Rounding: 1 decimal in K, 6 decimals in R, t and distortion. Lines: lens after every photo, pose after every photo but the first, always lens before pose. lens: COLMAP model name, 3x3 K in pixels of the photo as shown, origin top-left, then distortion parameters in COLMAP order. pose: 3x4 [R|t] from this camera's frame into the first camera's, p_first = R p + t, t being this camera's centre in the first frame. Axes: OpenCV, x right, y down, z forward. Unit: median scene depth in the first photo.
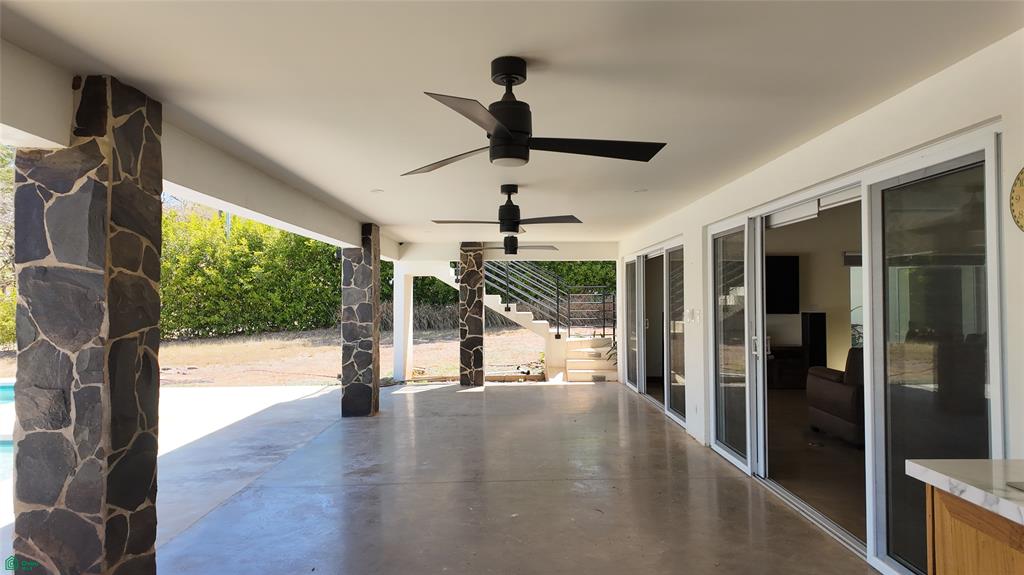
lens RADIAL K [[615.4, 0, 512.0], [0, 615.4, 287.5], [0, 0, 1]] dist [0.025177, -0.003013]
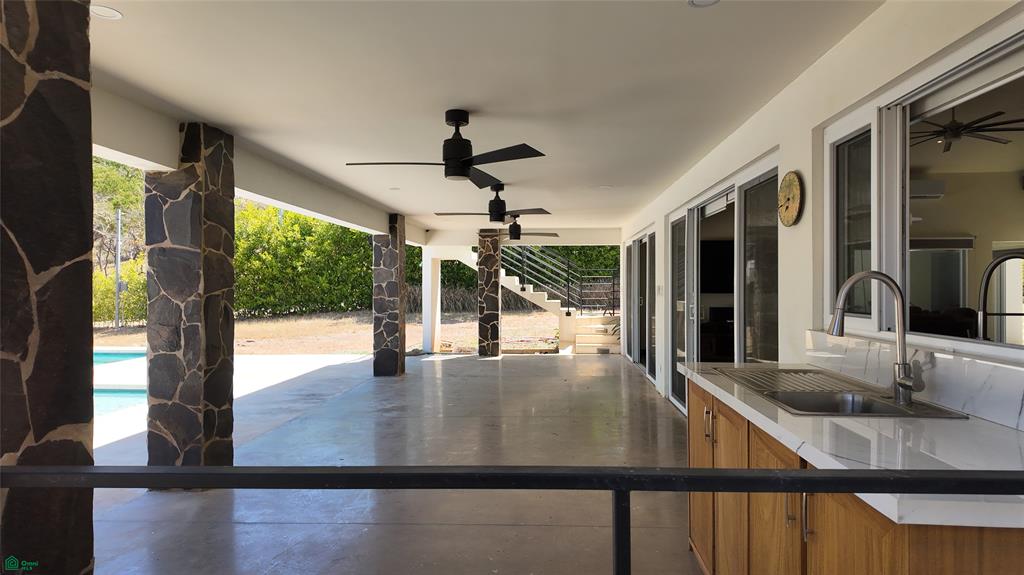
lens RADIAL K [[615.4, 0, 512.0], [0, 615.4, 287.5], [0, 0, 1]] dist [0.025177, -0.003013]
pose [[0.997249, 0.003036, -0.074063, 0.082865], [-0.001375, 0.999747, 0.022469, 0.010957], [0.074112, -0.022305, 0.997000, -0.172346]]
